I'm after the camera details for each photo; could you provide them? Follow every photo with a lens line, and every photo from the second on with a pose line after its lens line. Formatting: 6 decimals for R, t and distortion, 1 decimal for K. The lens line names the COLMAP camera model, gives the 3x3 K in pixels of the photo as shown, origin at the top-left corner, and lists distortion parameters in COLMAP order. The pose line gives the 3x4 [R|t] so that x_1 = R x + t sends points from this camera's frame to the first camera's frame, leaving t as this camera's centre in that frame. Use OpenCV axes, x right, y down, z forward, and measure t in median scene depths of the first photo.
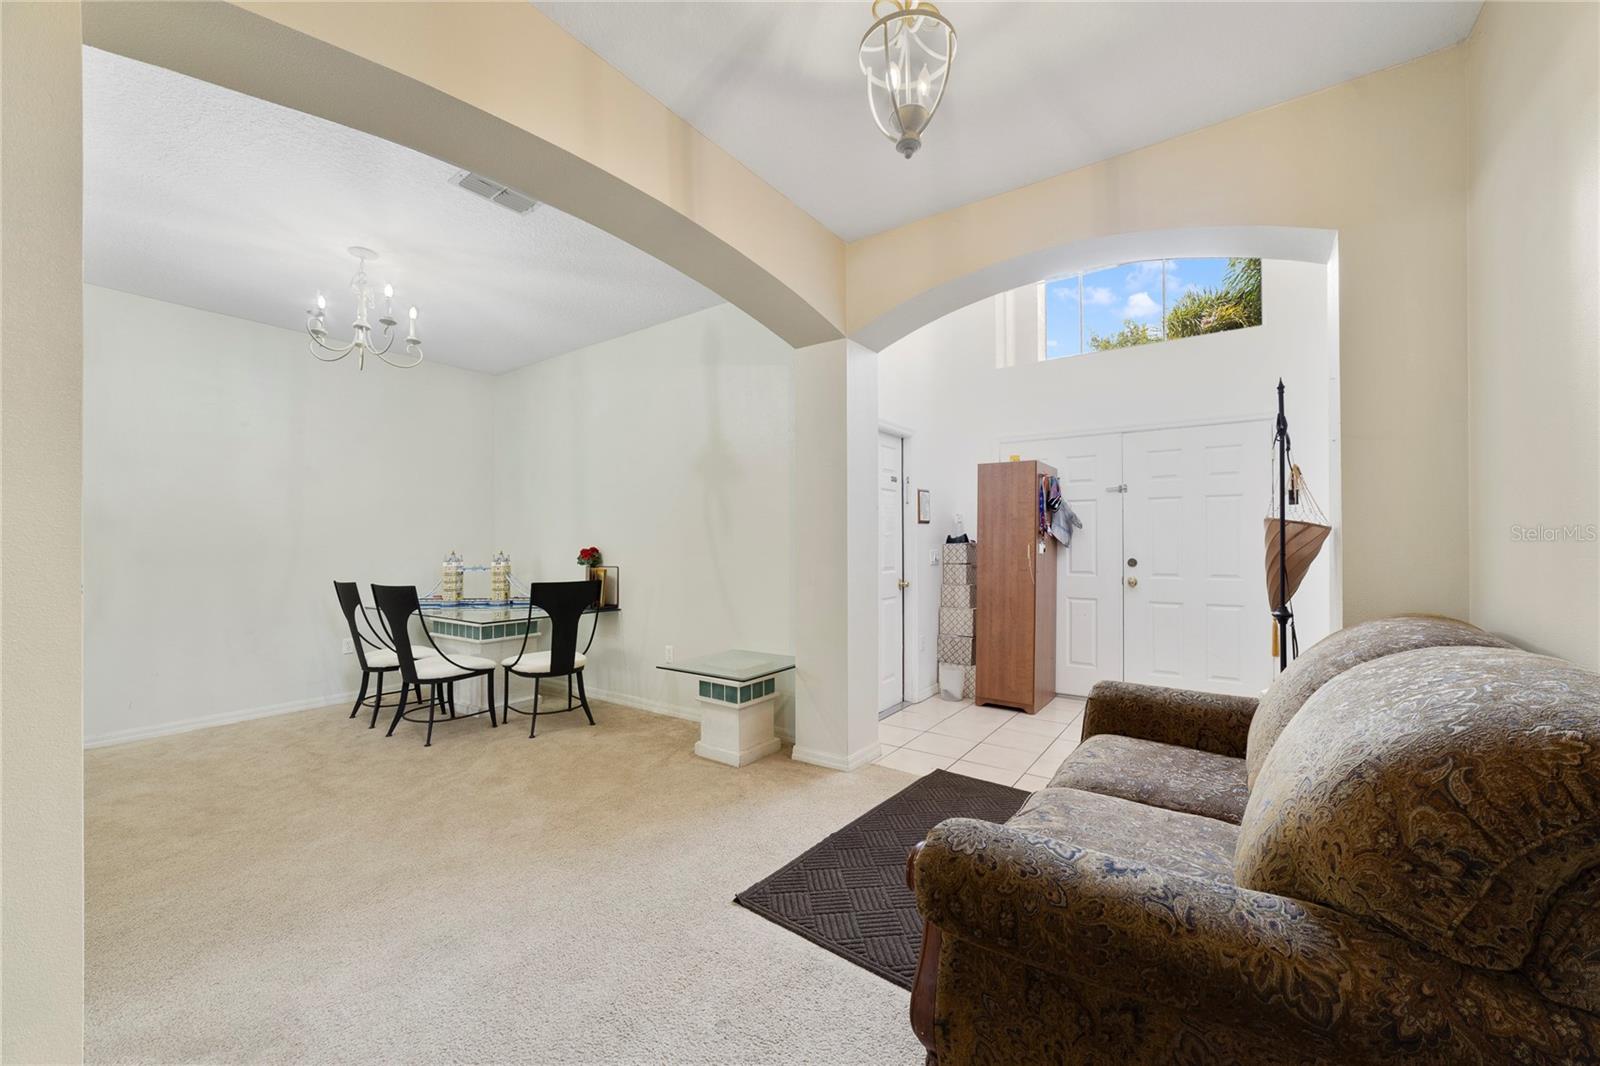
lens RADIAL K [[608.4, 0, 800.6], [0, 608.4, 544.9], [0, 0, 1]] dist [-0.024755, 0.008044]
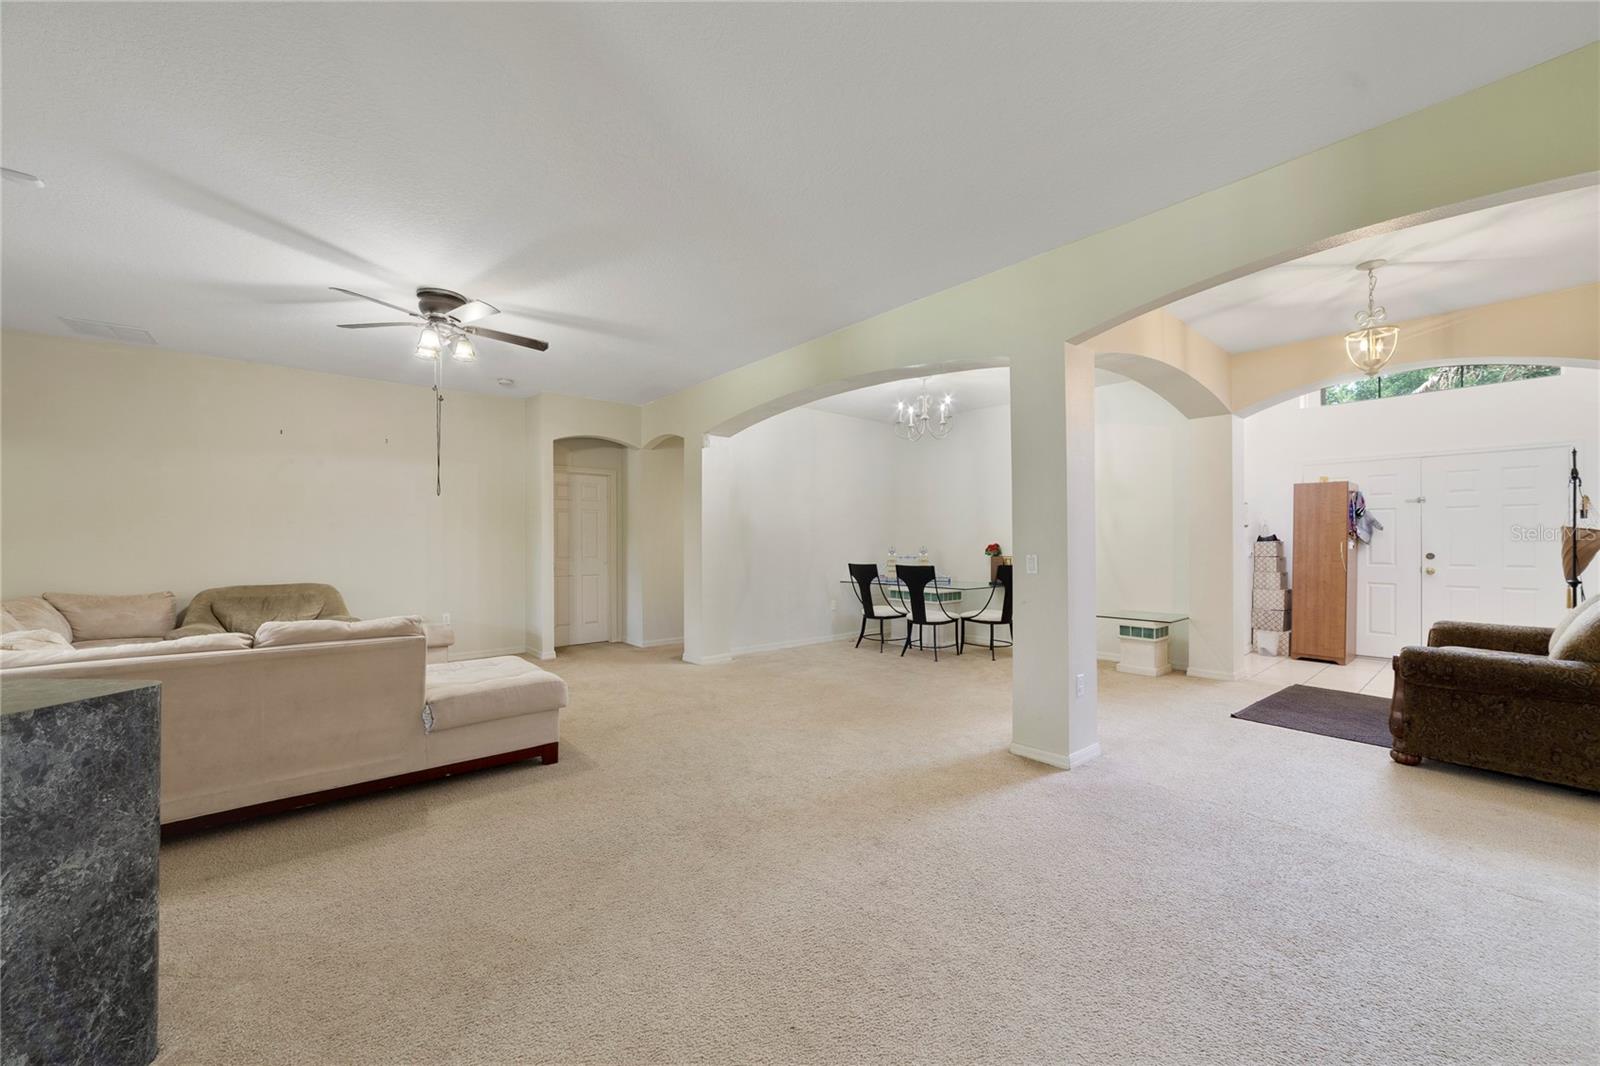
lens RADIAL K [[608.4, 0, 800.6], [0, 608.4, 544.9], [0, 0, 1]] dist [-0.024755, 0.008044]
pose [[0.969905, 0.002536, -0.243470, -0.522137], [-0.001692, 0.999992, 0.003678, 0.002681], [0.243478, -0.003155, 0.969901, -0.671493]]
